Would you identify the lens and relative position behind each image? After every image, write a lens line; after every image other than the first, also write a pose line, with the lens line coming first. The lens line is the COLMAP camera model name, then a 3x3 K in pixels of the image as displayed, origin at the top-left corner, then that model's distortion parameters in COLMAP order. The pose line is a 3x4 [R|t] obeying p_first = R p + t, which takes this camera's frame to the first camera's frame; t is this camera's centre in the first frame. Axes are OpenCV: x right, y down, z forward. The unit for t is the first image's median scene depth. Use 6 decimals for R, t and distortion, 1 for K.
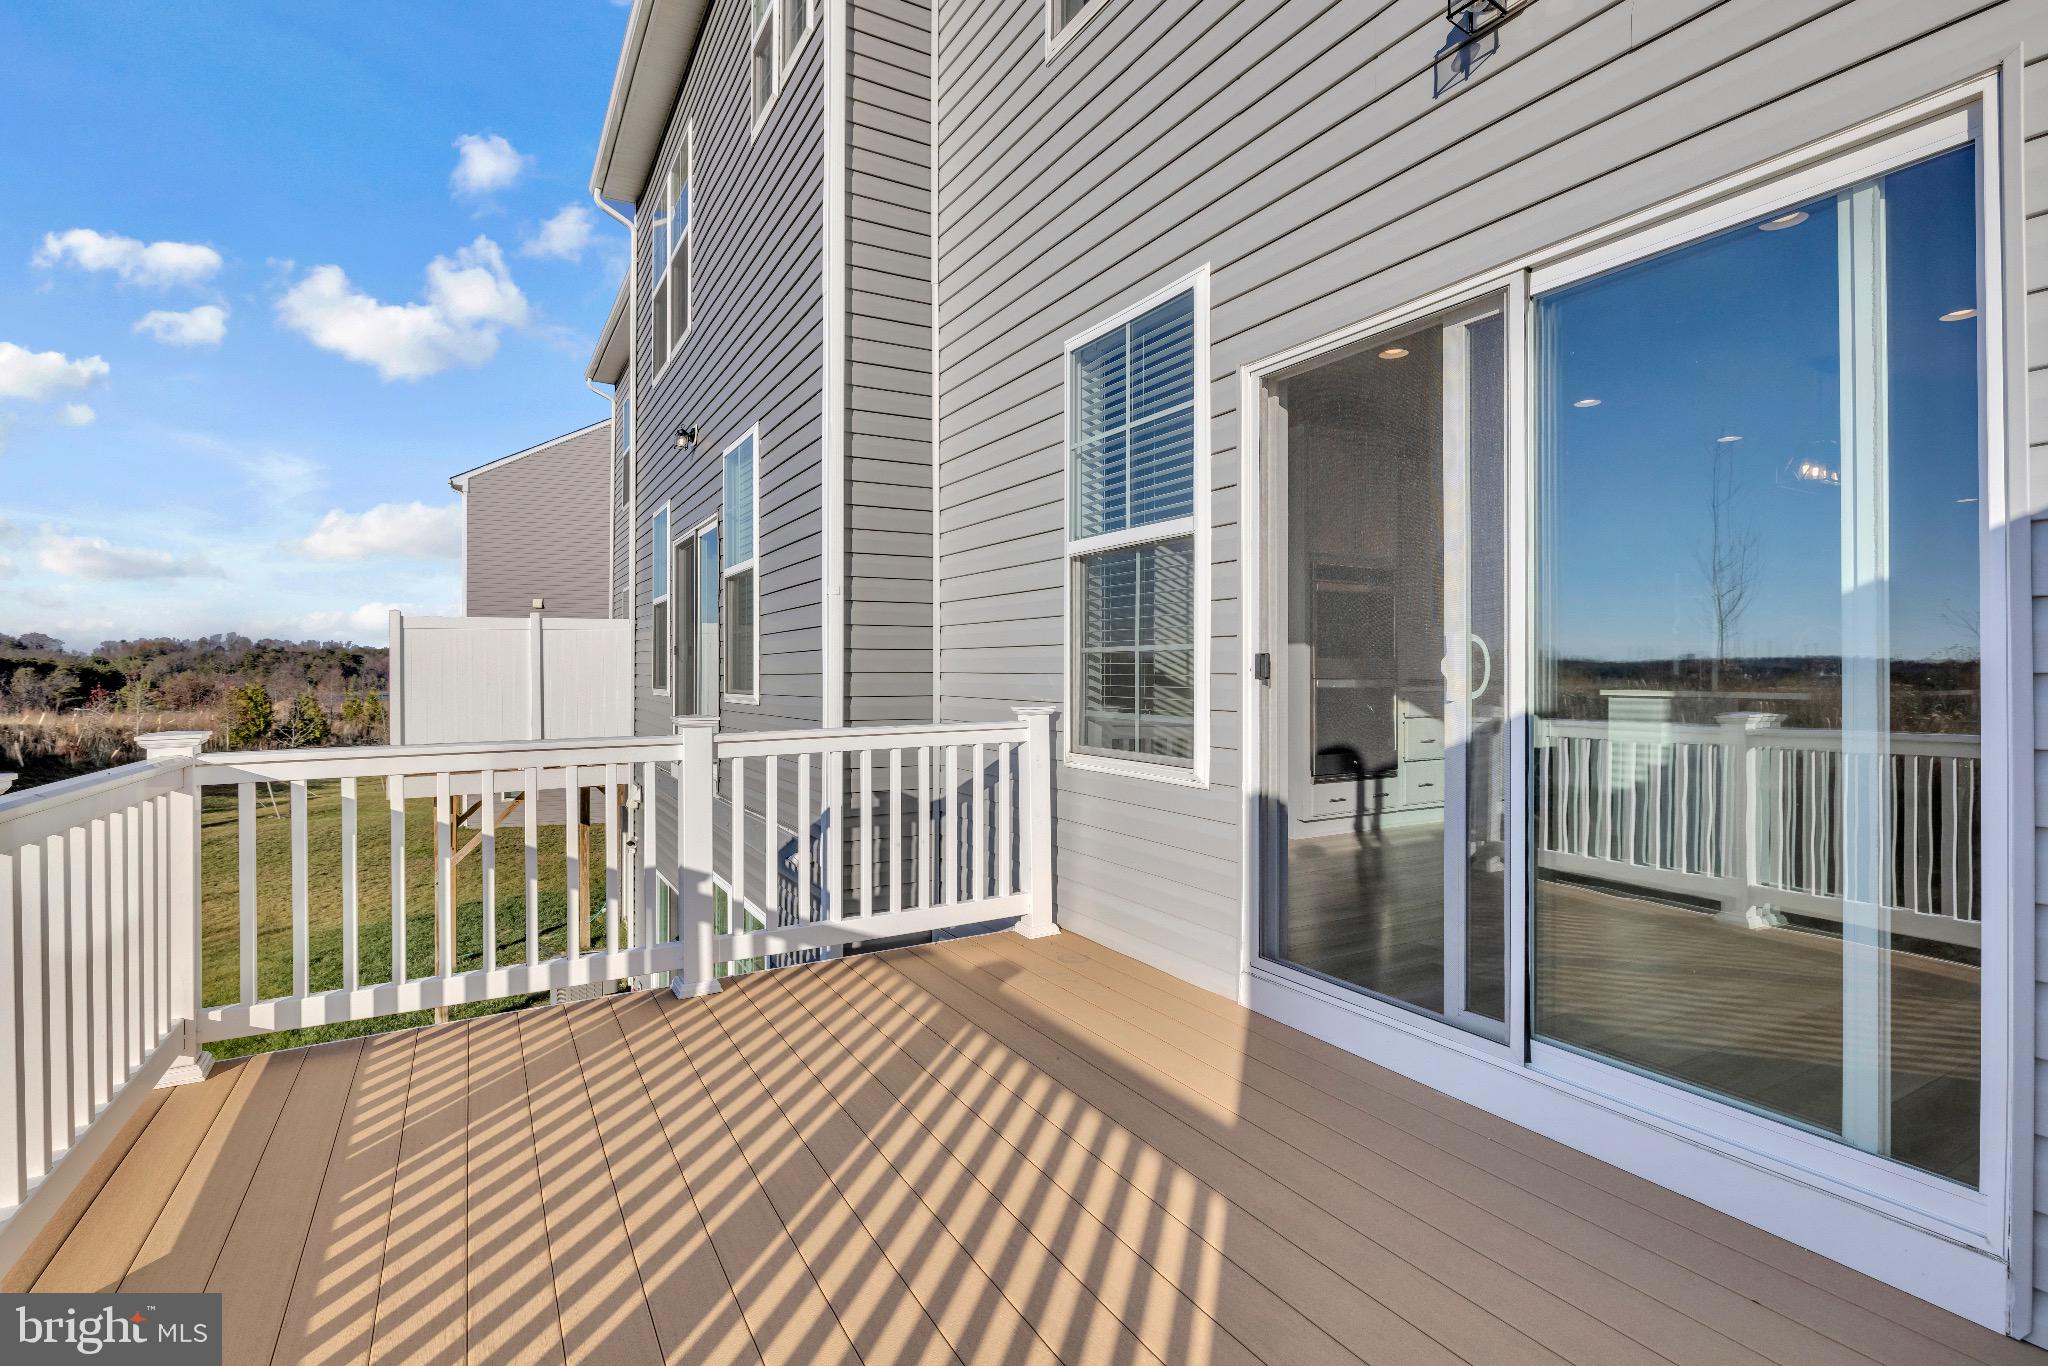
lens RADIAL K [[943.1, 0, 1024.0], [0, 943.1, 683.0], [0, 0, 1]] dist [-0.030188, 0.000463]
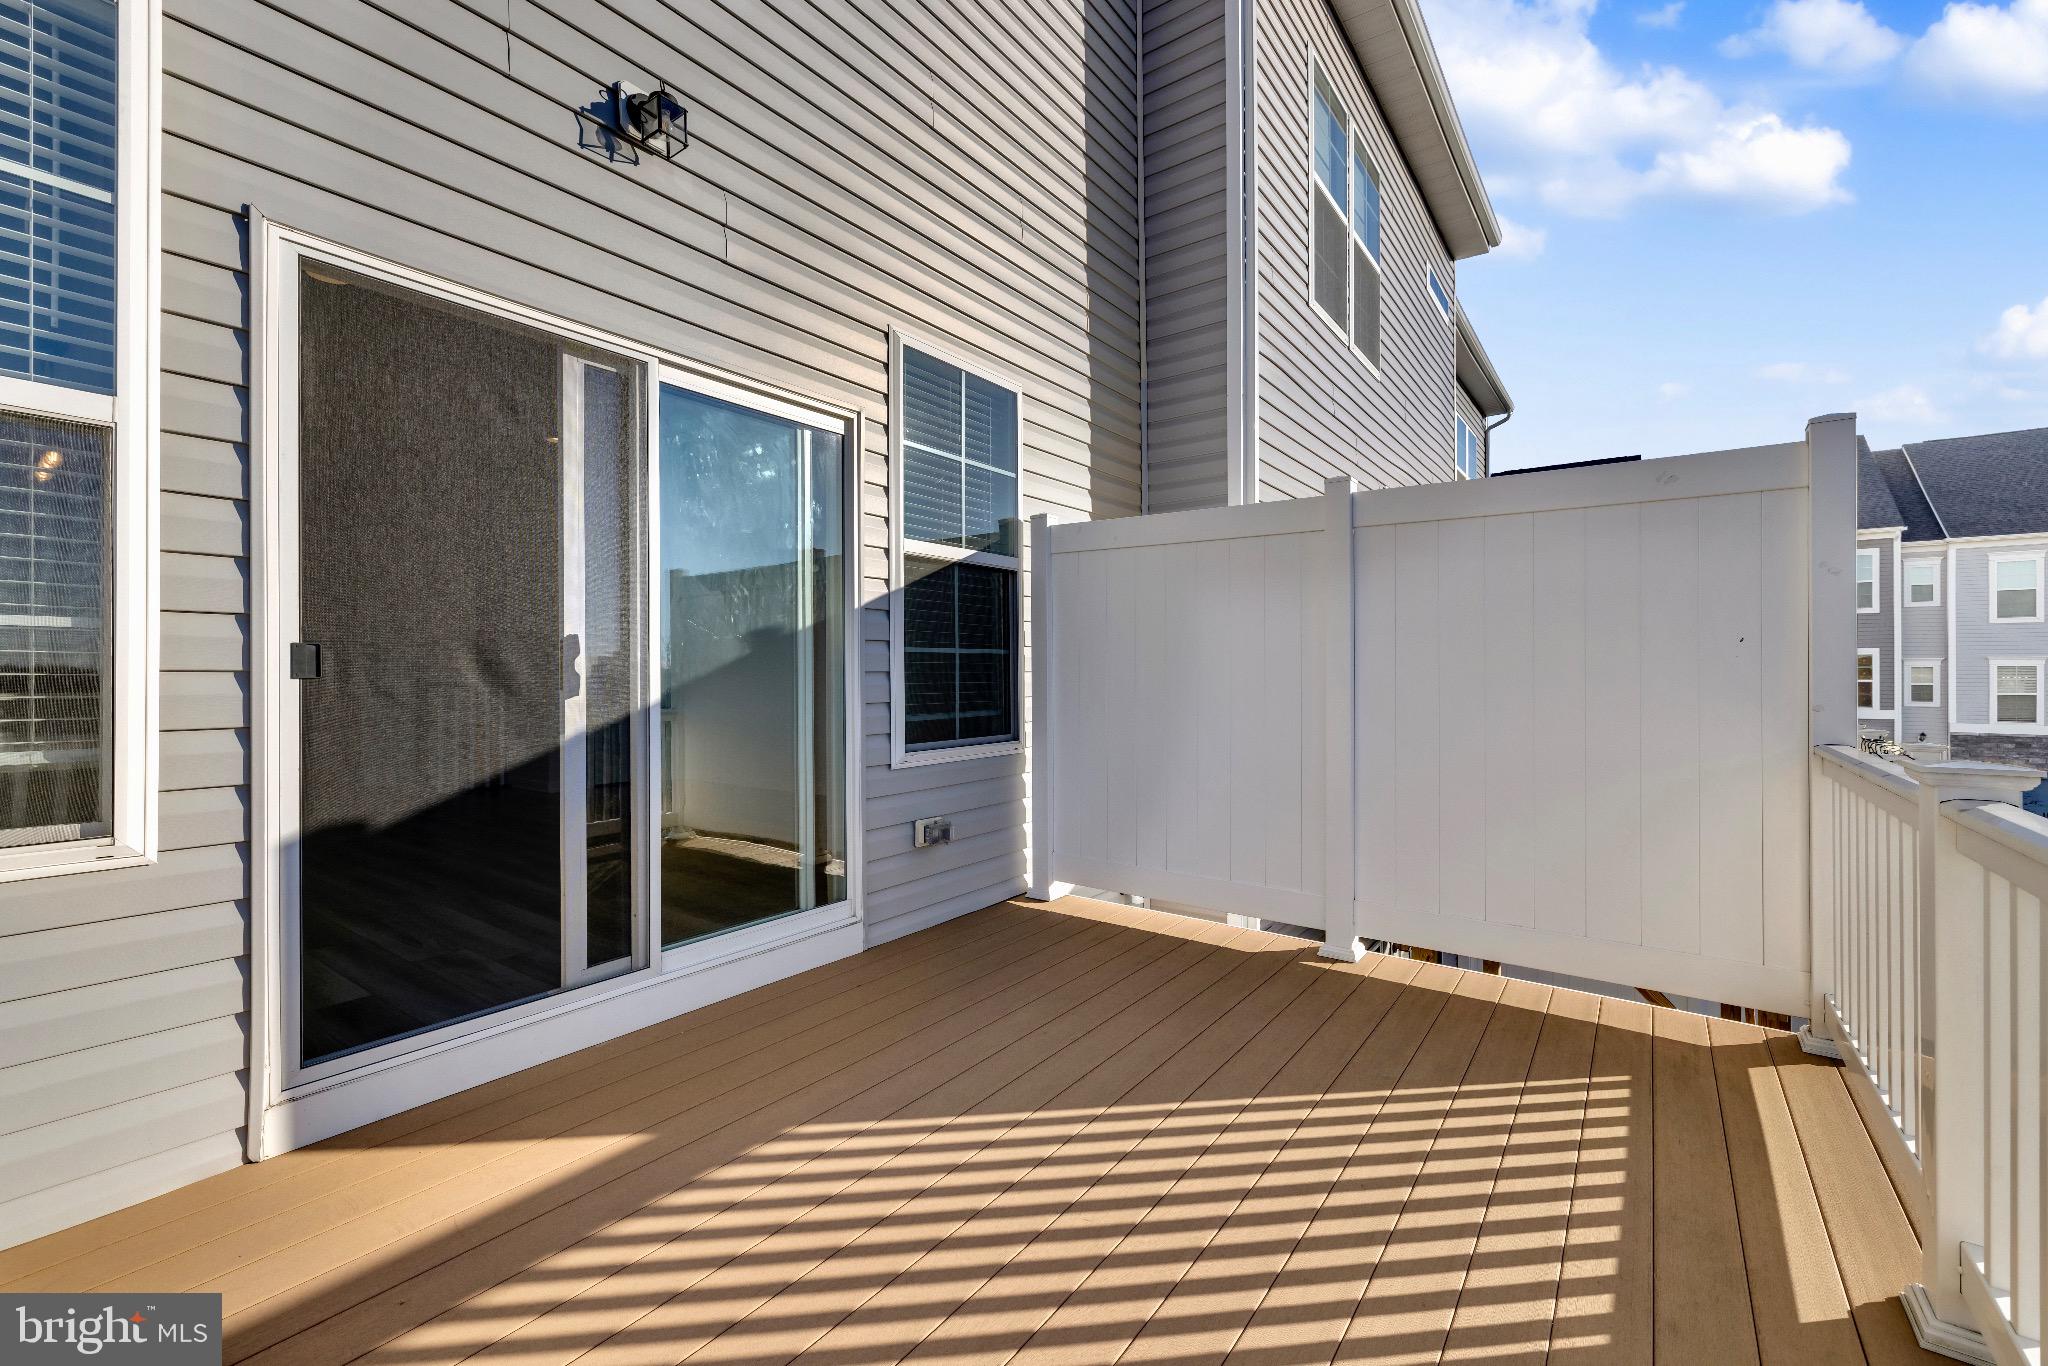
lens RADIAL K [[860.0, 0, 1016.0], [0, 860.0, 671.2], [0, 0, 1]] dist [0.000440, 0.000121]
pose [[-0.400159, -0.000292, 0.916445, -0.468290], [0.006922, 0.999970, 0.003341, -0.006815], [-0.916419, 0.007681, -0.400146, 0.631721]]
